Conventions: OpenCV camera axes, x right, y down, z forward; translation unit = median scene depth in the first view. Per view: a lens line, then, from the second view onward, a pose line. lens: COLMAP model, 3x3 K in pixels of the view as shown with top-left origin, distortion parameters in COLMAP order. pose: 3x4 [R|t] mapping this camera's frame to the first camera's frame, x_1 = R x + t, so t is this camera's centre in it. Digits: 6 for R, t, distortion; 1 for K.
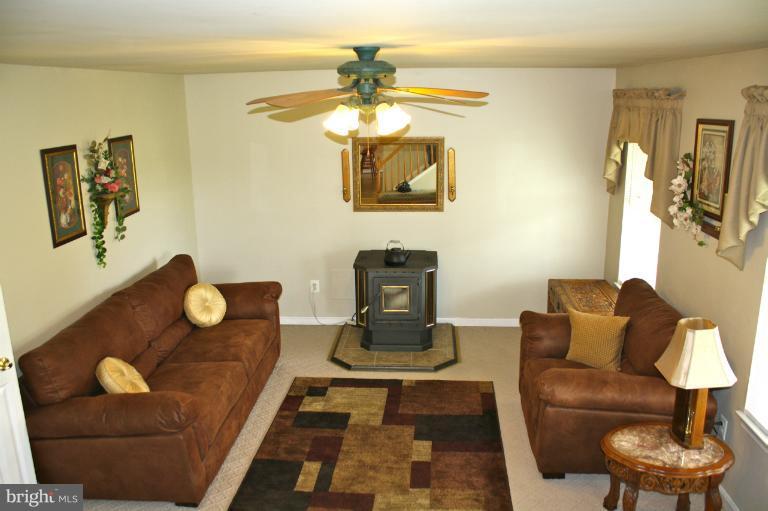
lens RADIAL K [[642.1, 0, 384.0], [0, 642.1, 255.5], [0, 0, 1]] dist [-0.171079, 0.145309]
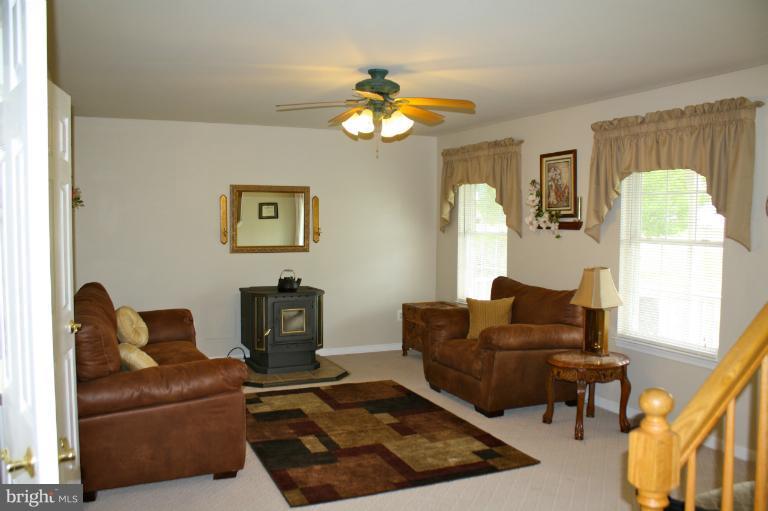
lens RADIAL K [[642.1, 0, 384.0], [0, 642.1, 255.5], [0, 0, 1]] dist [-0.171079, 0.145309]
pose [[0.882697, -0.008151, 0.469872, -0.472035], [0.096478, 0.981696, -0.164213, 0.199646], [-0.459933, 0.190282, 0.867326, -0.063610]]
